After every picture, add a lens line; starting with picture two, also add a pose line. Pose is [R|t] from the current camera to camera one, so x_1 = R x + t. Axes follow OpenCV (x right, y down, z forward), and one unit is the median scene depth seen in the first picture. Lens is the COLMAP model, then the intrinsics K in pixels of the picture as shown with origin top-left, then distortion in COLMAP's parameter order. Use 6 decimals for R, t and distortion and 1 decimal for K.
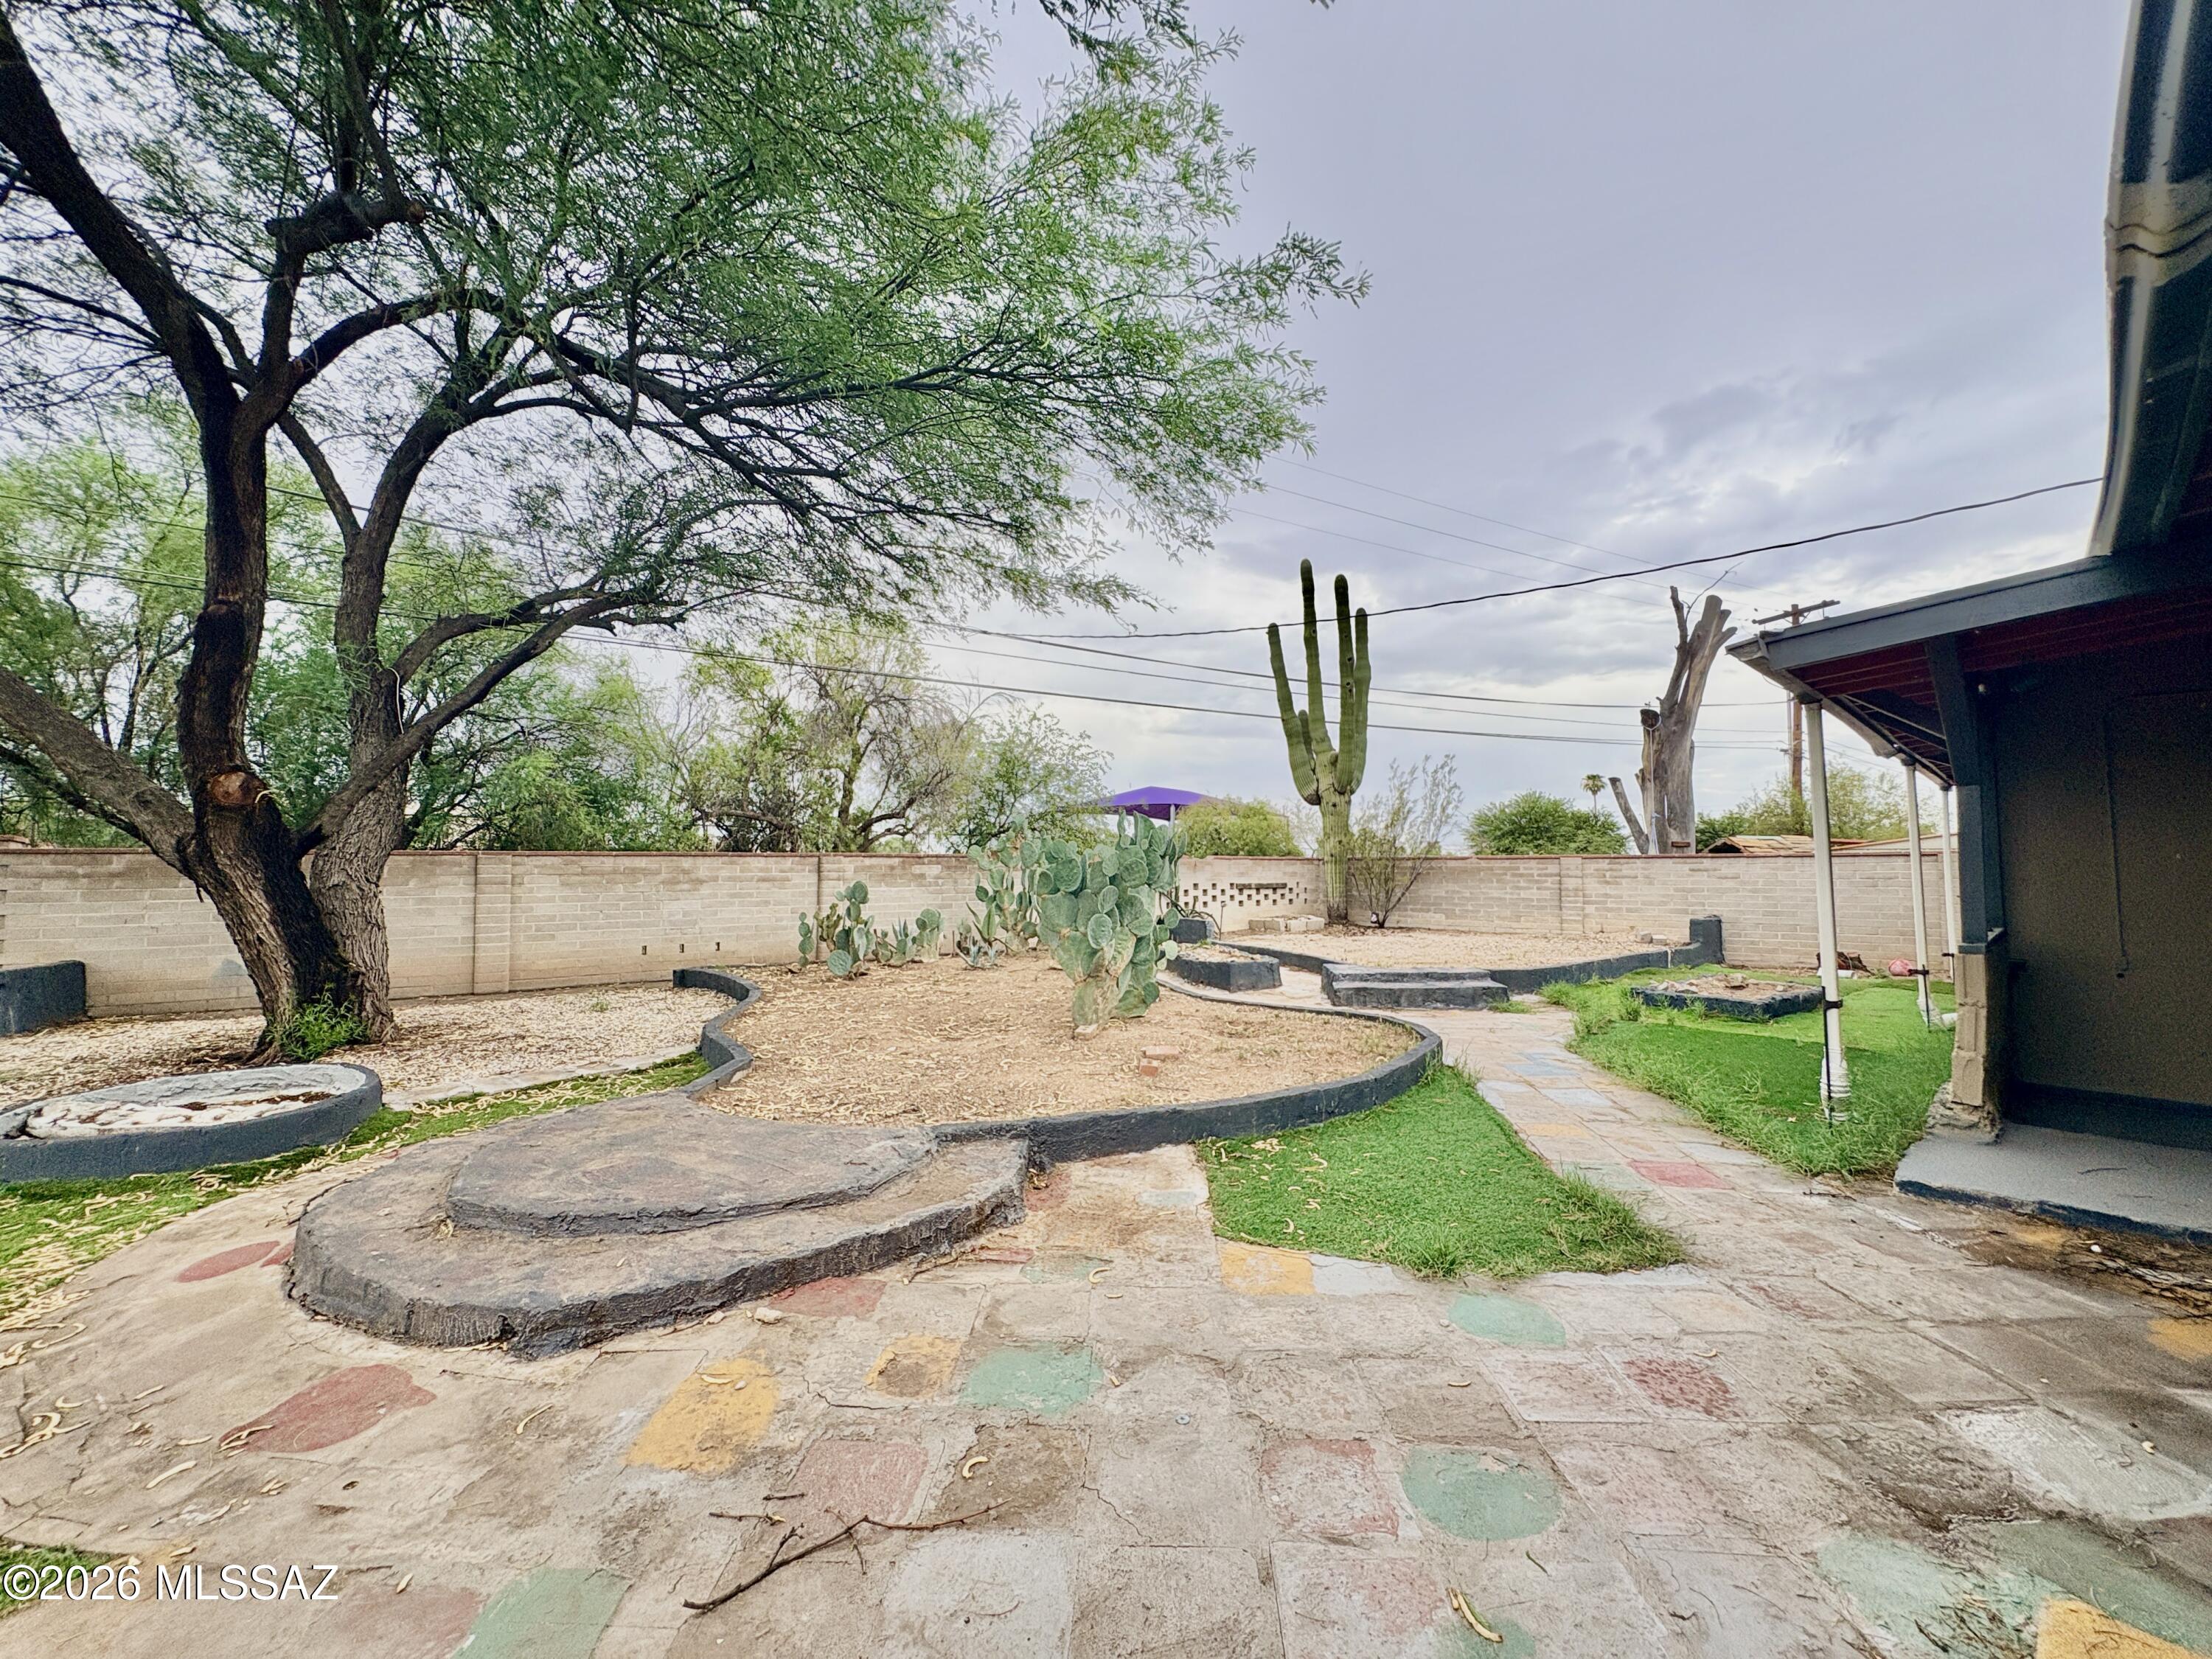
lens RADIAL K [[879.4, 0, 1108.1], [0, 879.4, 826.1], [0, 0, 1]] dist [0.000416, 0.000429]
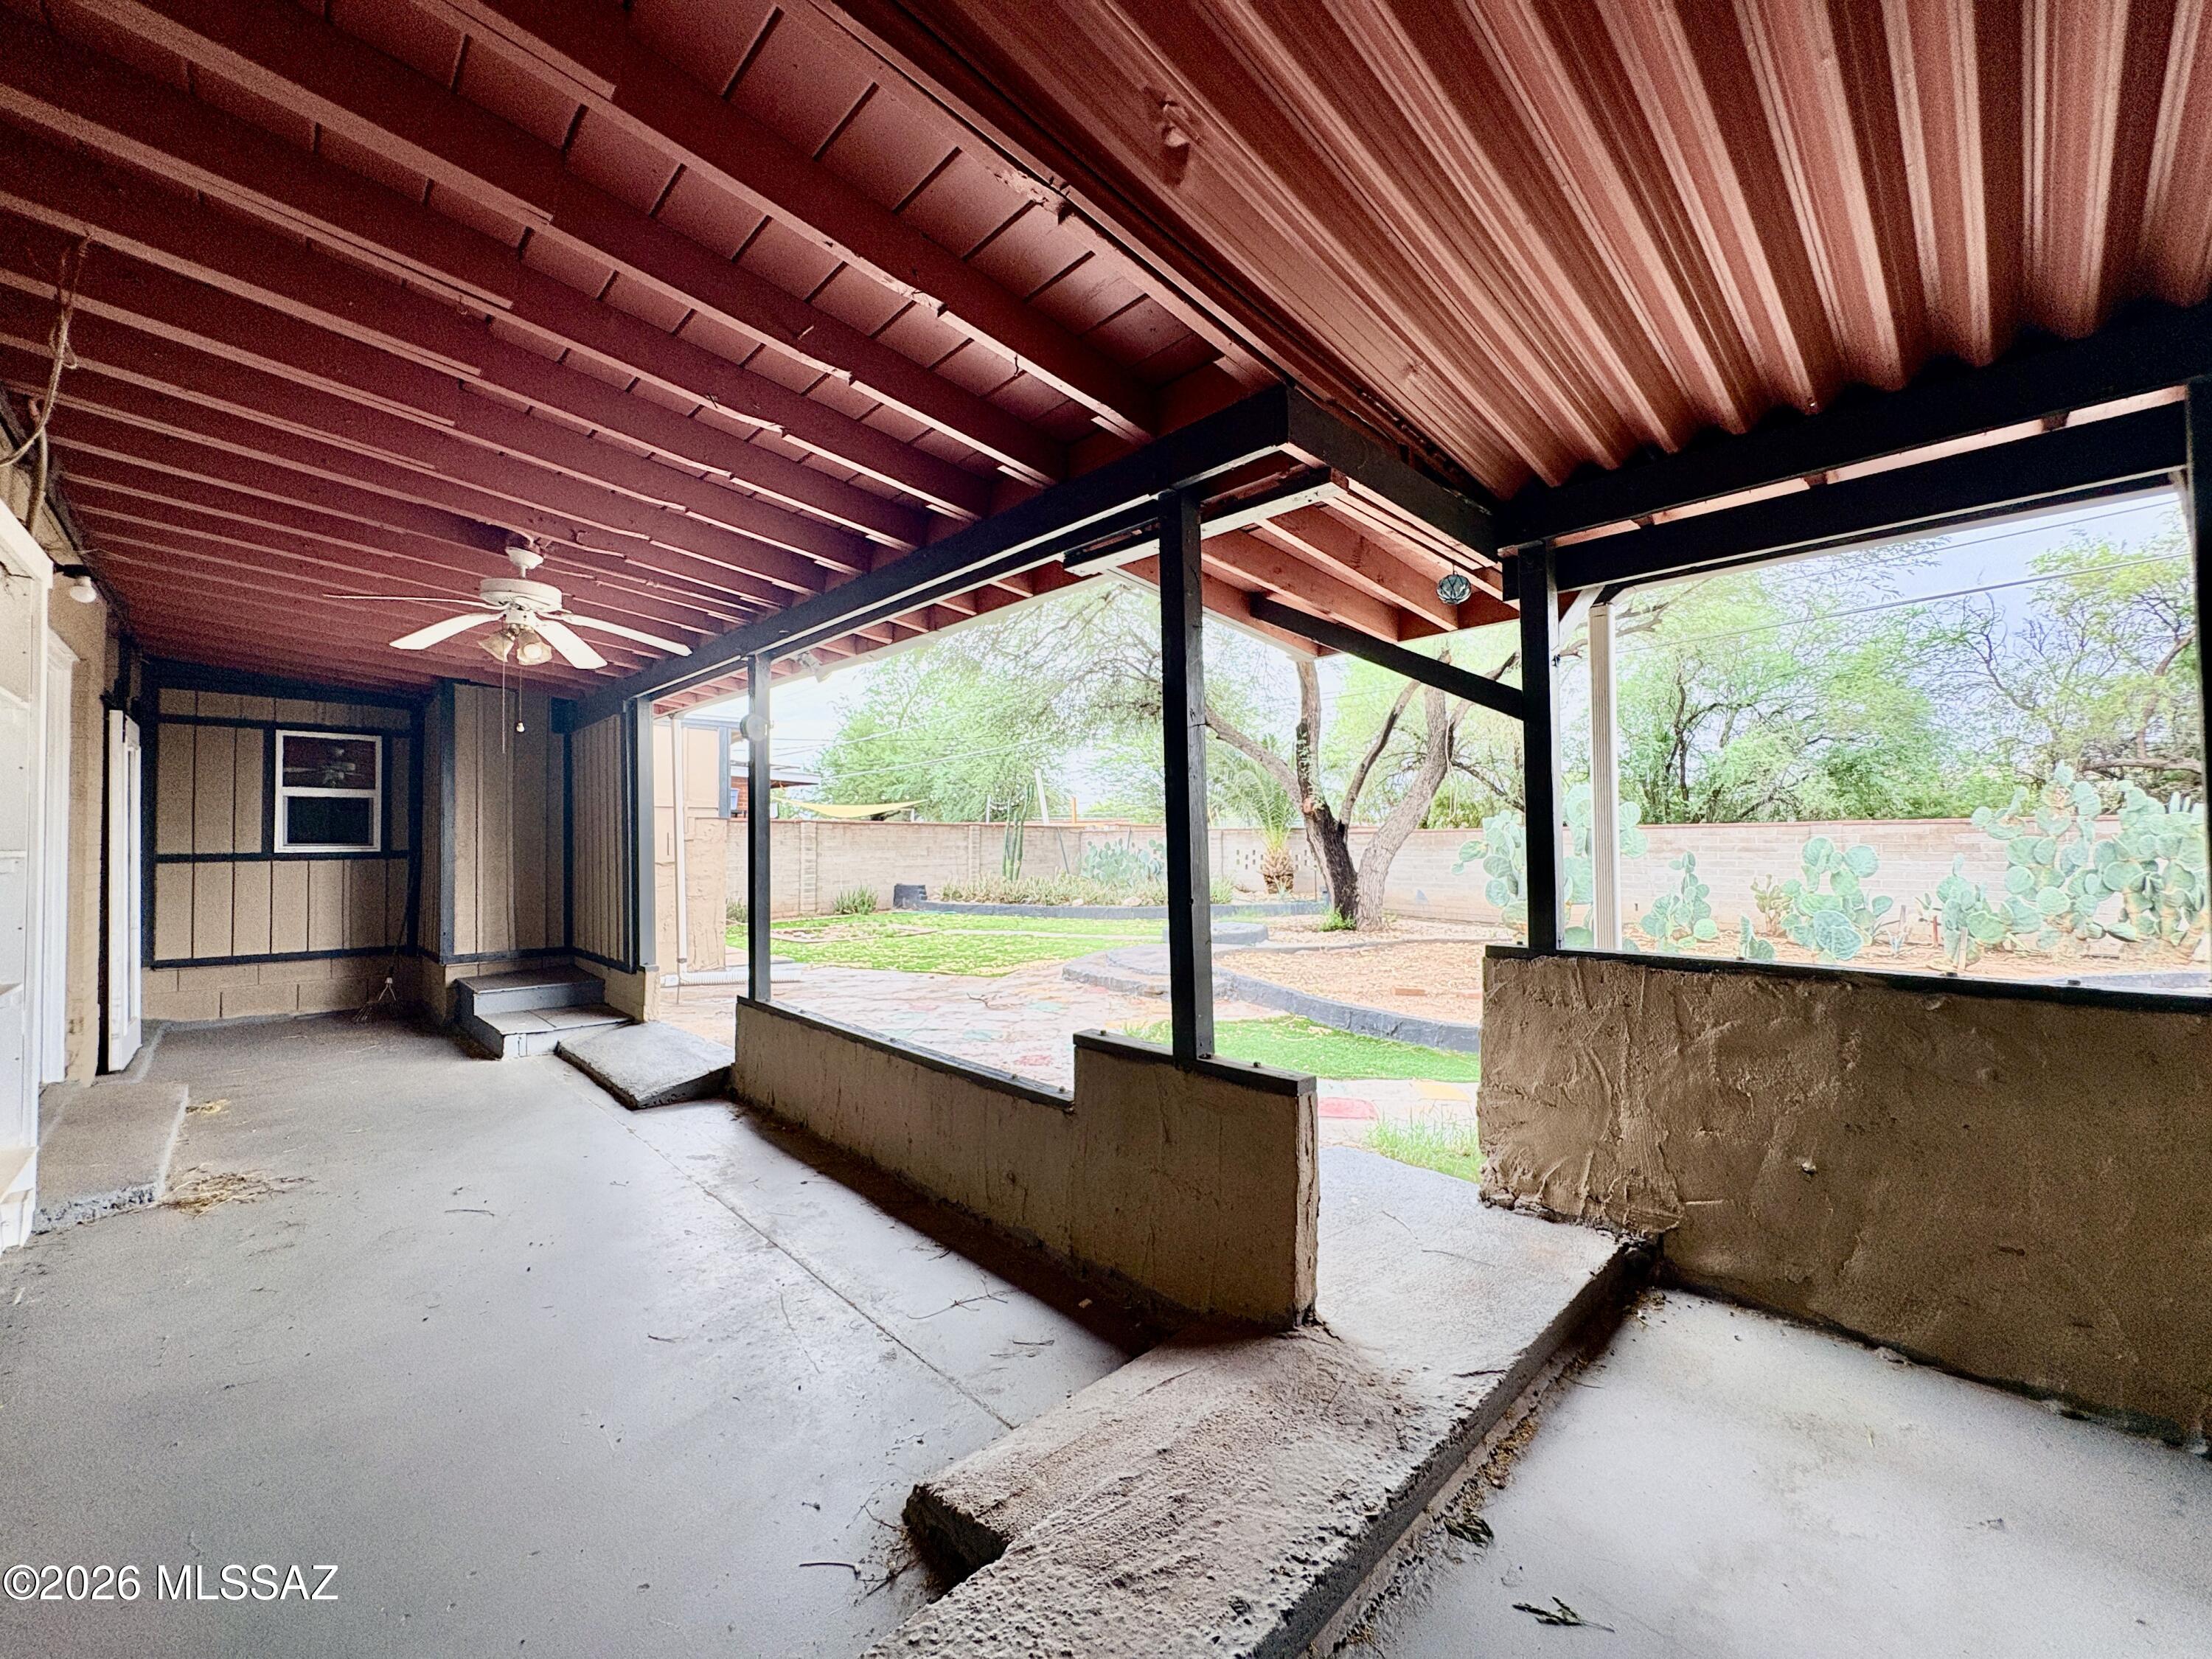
lens RADIAL K [[879.4, 0, 1104.9], [0, 879.4, 821.9], [0, 0, 1]] dist [0.000416, 0.000429]
pose [[0.021056, -0.022634, -0.999522, 1.023144], [0.053411, 0.998342, -0.021482, 0.017738], [0.998351, -0.052933, 0.022230, 0.392307]]
